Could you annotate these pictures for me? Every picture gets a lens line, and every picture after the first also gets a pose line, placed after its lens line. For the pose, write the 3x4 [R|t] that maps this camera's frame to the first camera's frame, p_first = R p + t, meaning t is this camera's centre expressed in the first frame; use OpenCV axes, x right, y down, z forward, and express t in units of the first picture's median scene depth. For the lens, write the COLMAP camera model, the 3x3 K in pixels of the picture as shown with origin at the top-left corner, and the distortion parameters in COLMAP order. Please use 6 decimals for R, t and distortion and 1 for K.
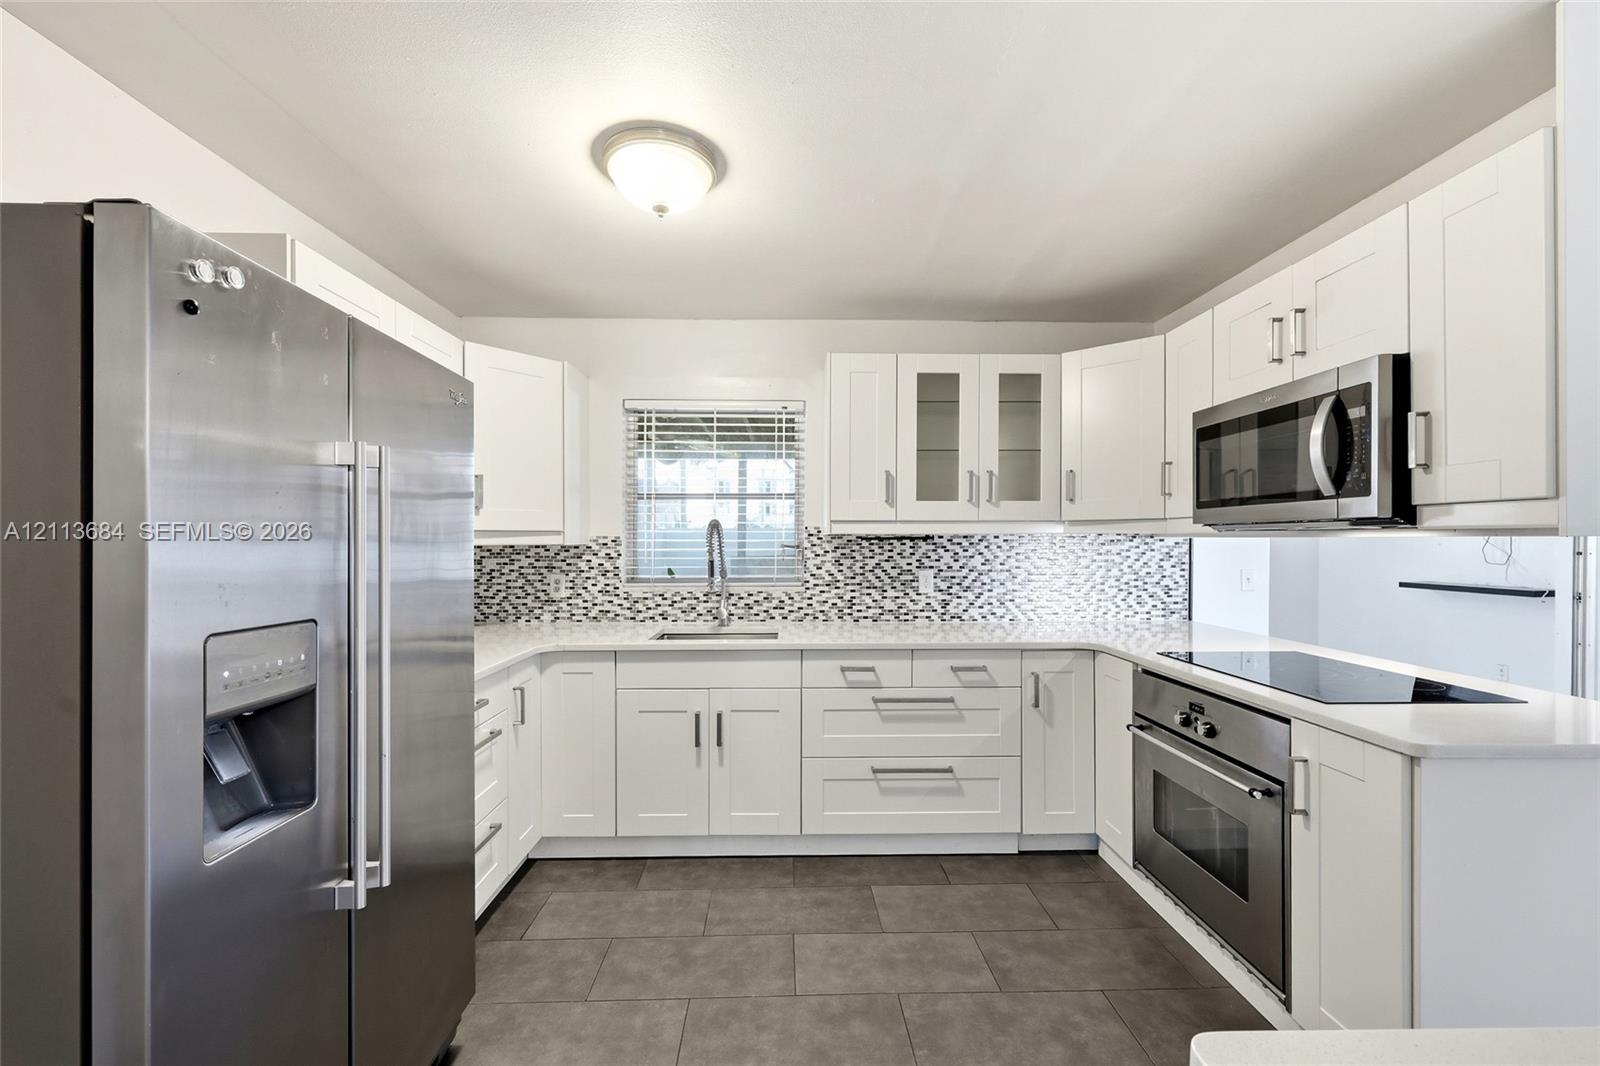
lens RADIAL K [[648.7, 0, 803.4], [0, 648.7, 545.8], [0, 0, 1]] dist [0.001947, 0.000002]
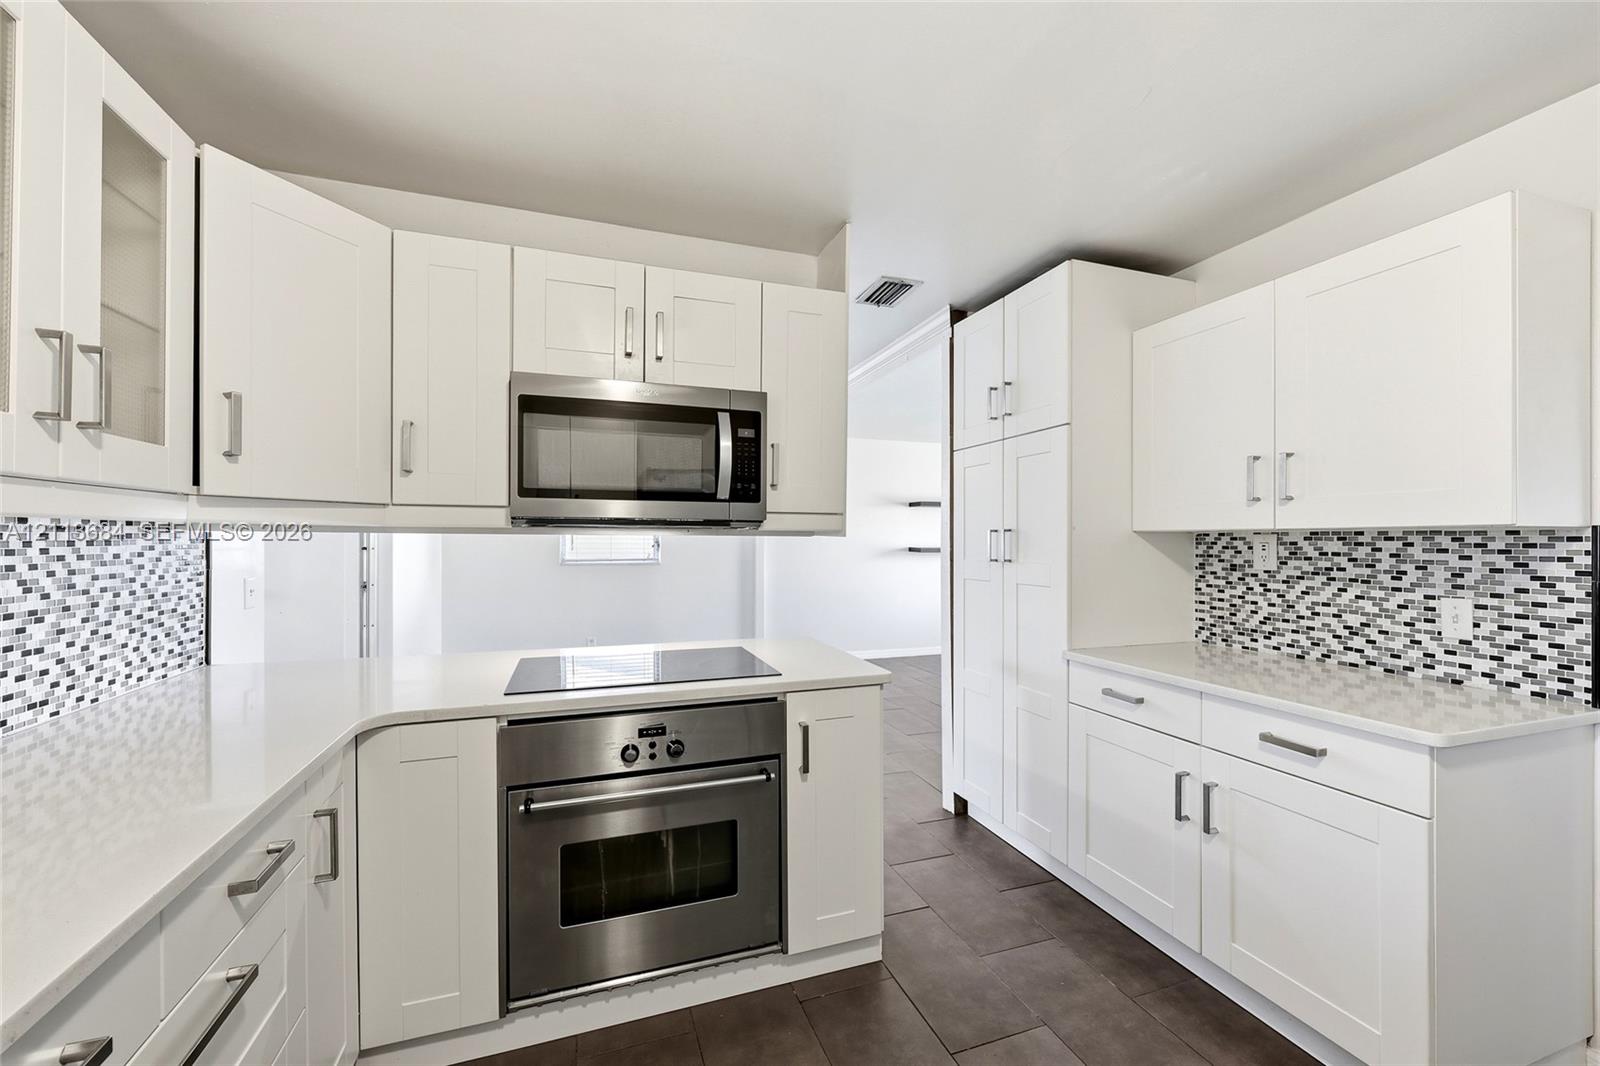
lens RADIAL K [[648.7, 0, 799.4], [0, 648.7, 541.4], [0, 0, 1]] dist [0.001947, 0.000002]
pose [[-0.299088, -0.003752, 0.954218, -0.171739], [0.003146, 0.999983, 0.004918, -0.004678], [-0.954220, 0.004473, -0.299071, 0.660840]]
